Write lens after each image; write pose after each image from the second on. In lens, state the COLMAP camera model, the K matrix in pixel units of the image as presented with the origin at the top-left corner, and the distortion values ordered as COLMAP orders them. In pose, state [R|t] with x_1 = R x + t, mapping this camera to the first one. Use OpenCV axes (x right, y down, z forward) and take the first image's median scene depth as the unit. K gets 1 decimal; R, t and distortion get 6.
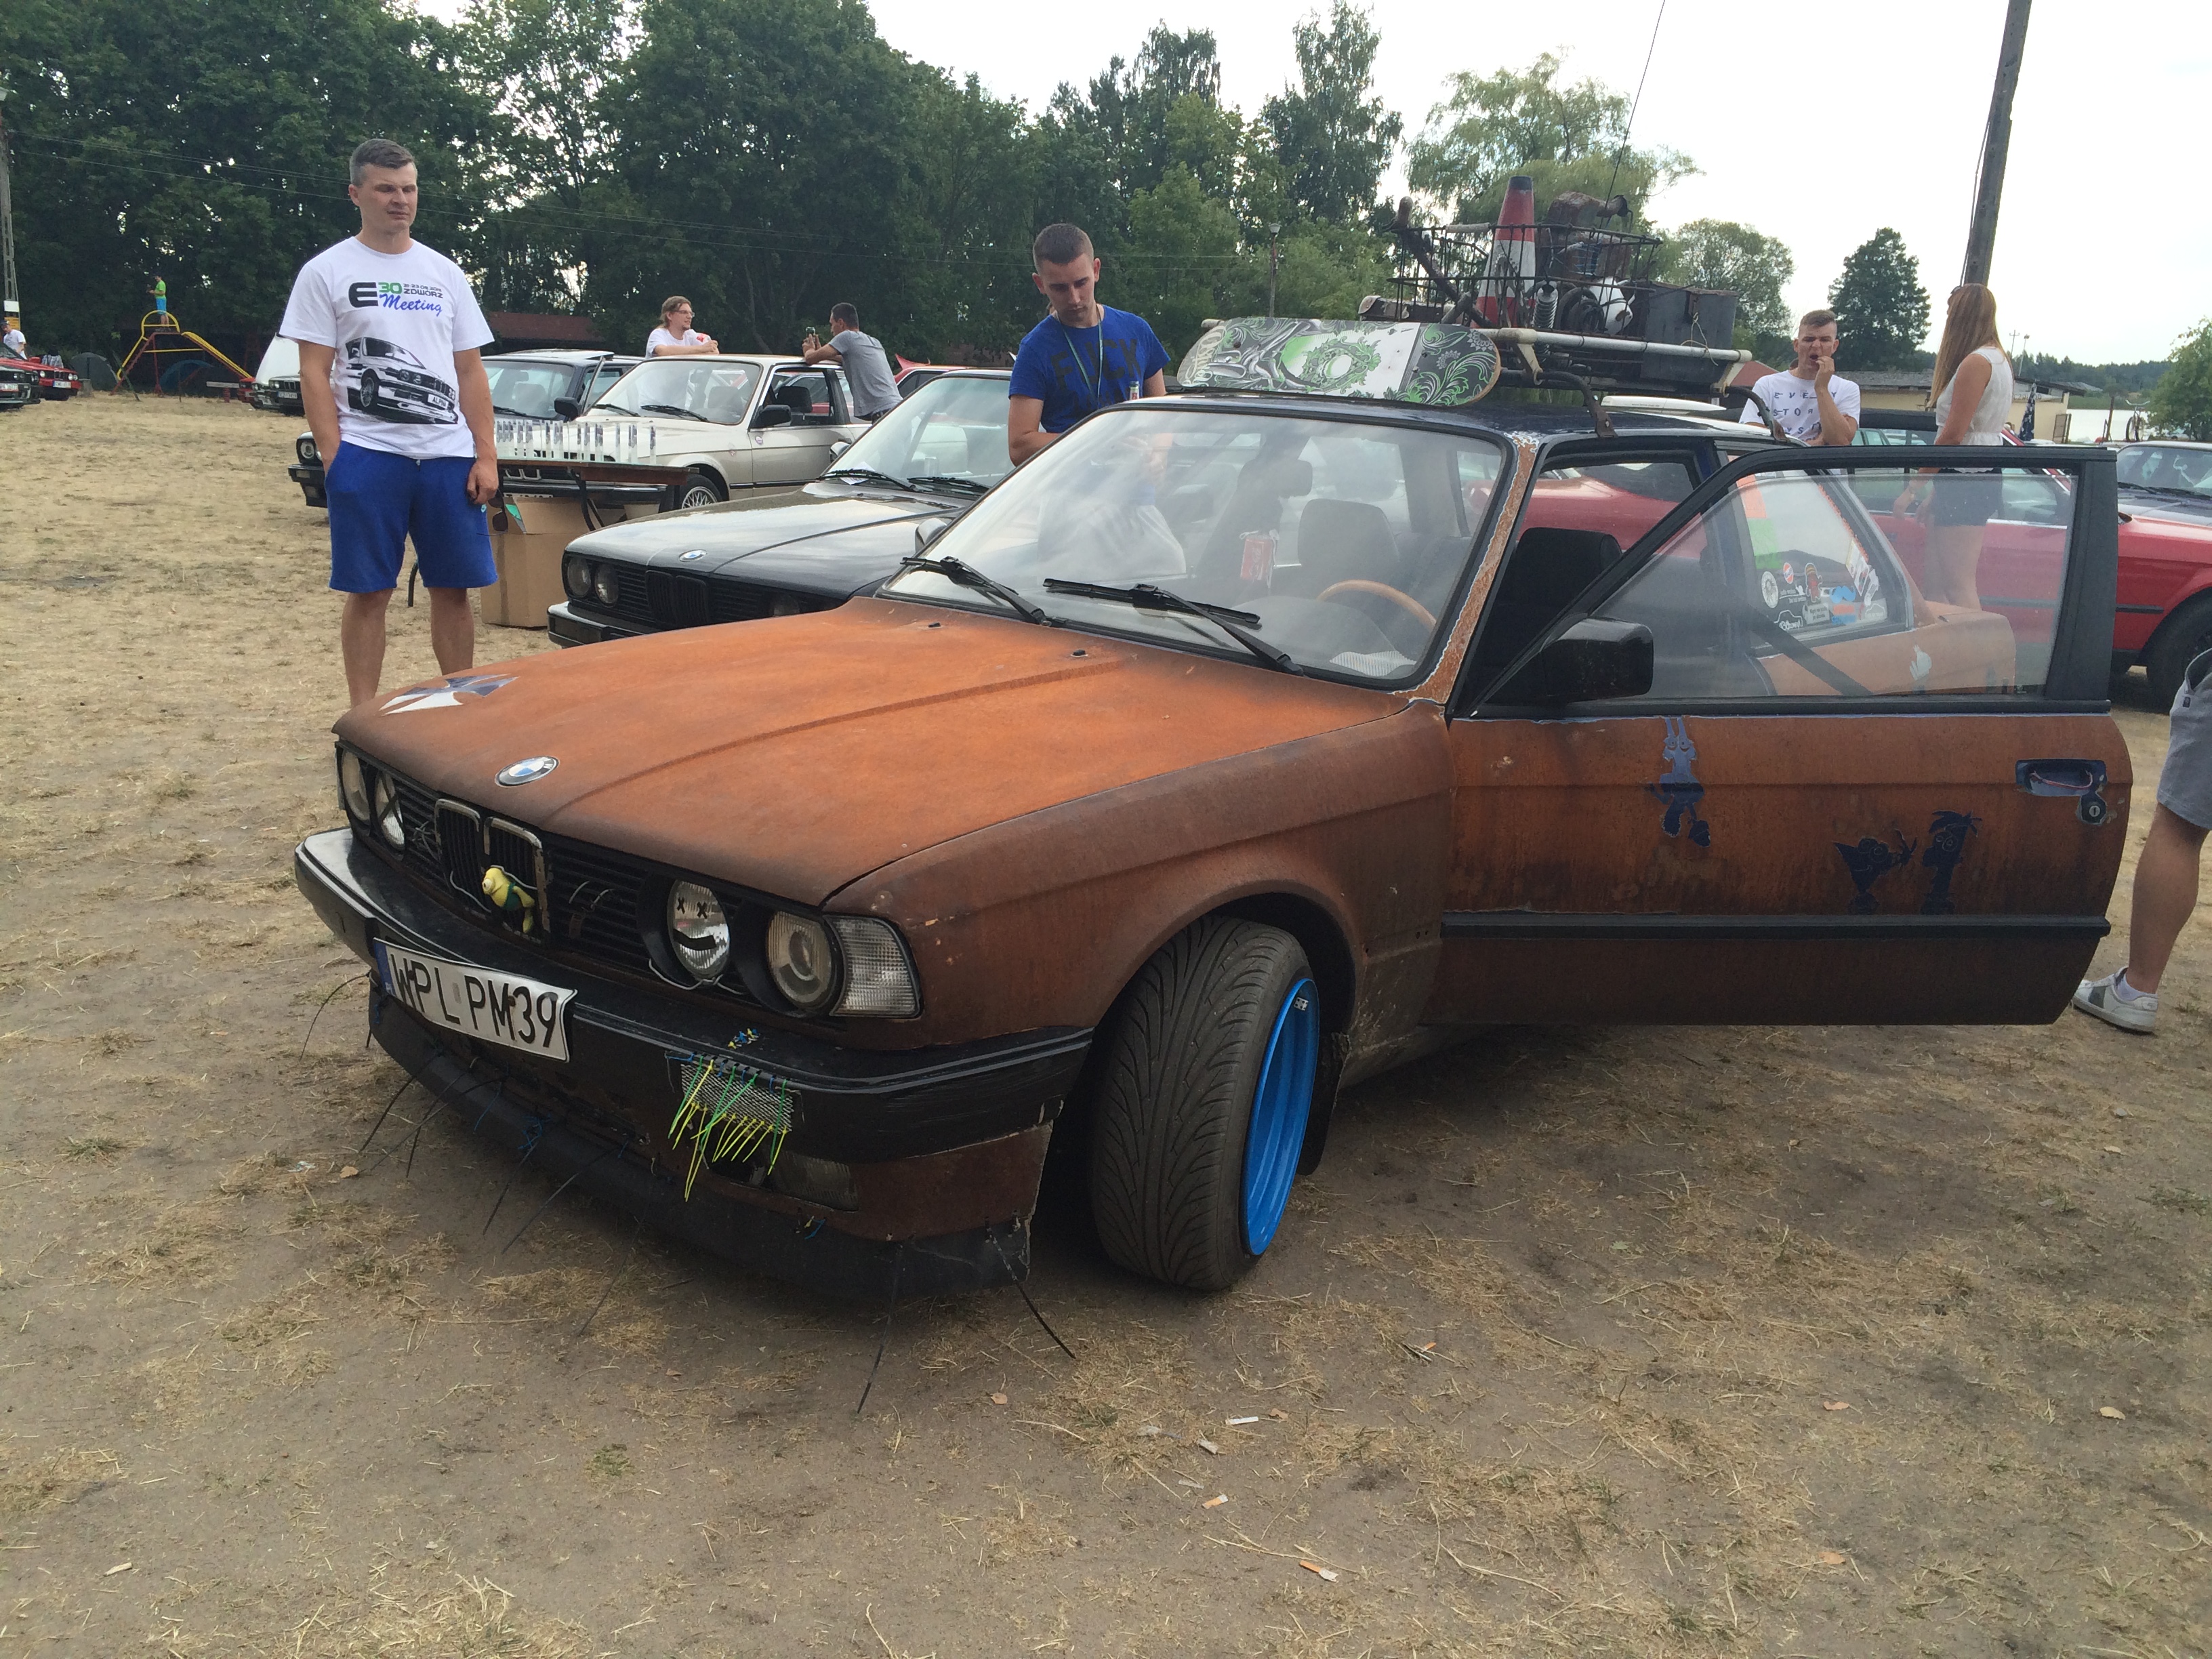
lens RADIAL K [[1848.9, 0, 1108.8], [0, 1848.9, 834.6], [0, 0, 1]] dist [0.036619, 0.002410]
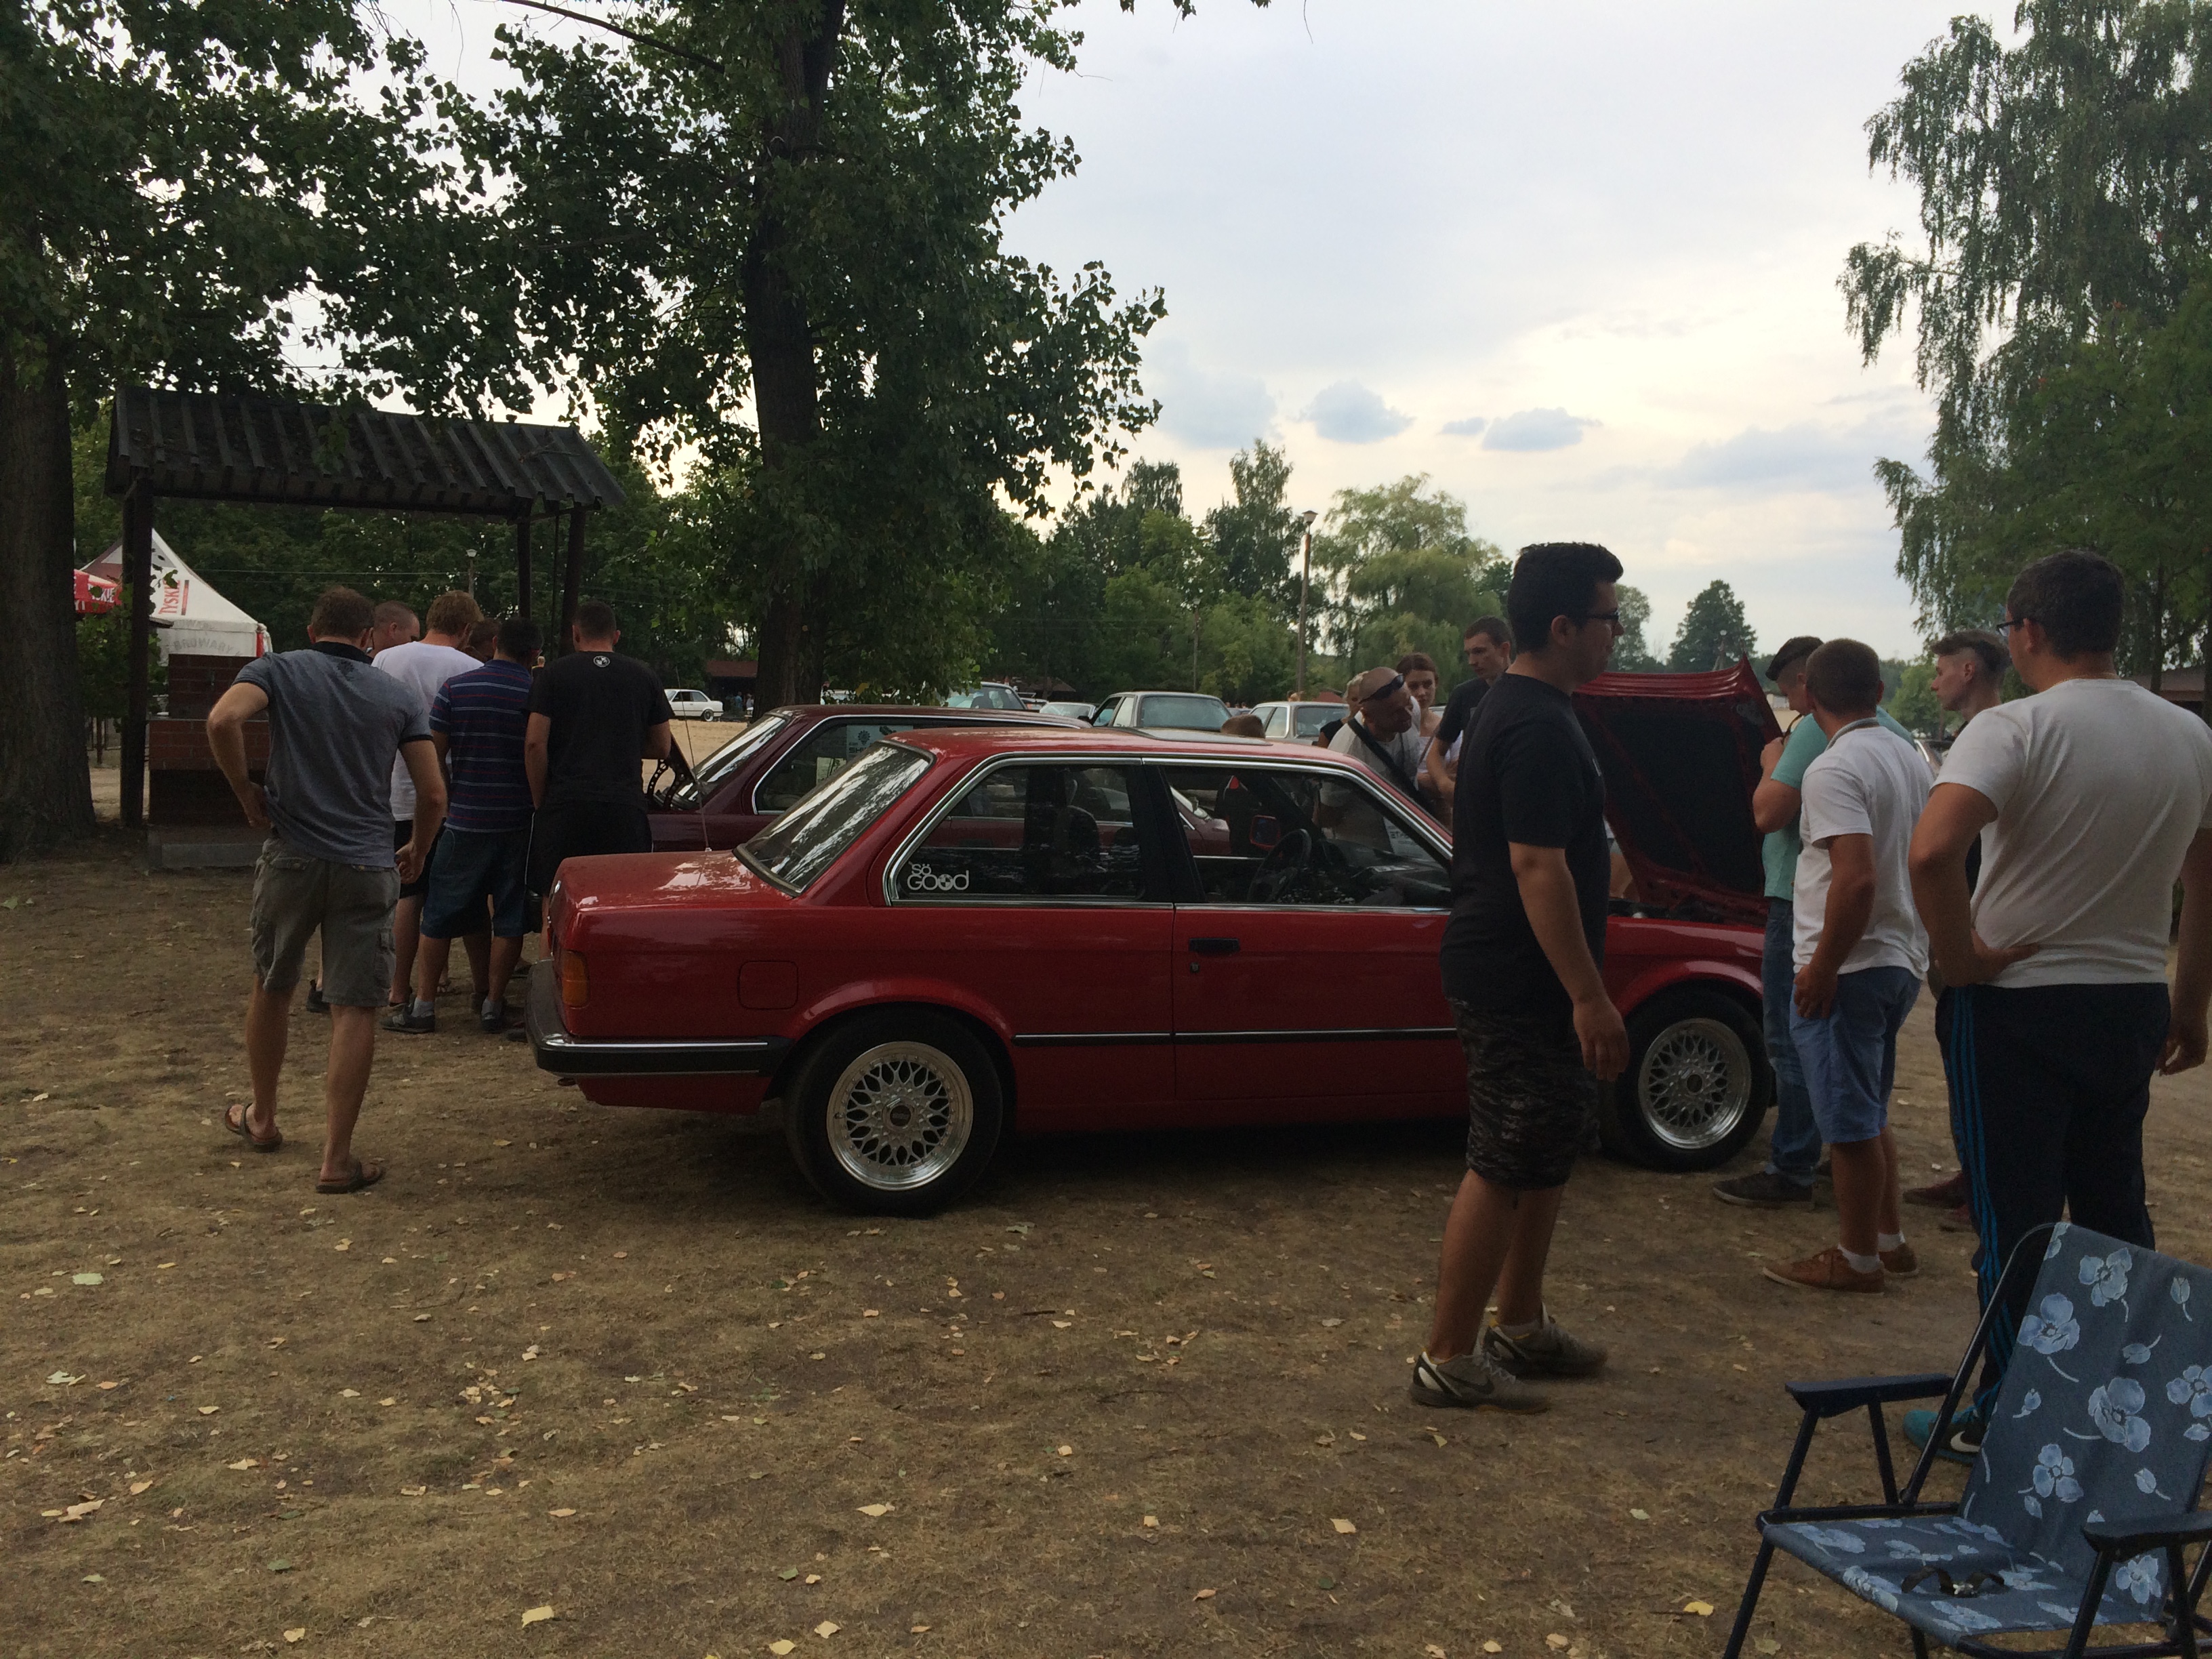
lens RADIAL K [[1848.9, 0, 1105.6], [0, 1848.9, 827.2], [0, 0, 1]] dist [0.036619, 0.002410]
pose [[0.999560, -0.008646, -0.028362, 0.040209], [0.003606, 0.984890, -0.173145, 0.097997], [0.029431, 0.172966, 0.984488, -0.377412]]
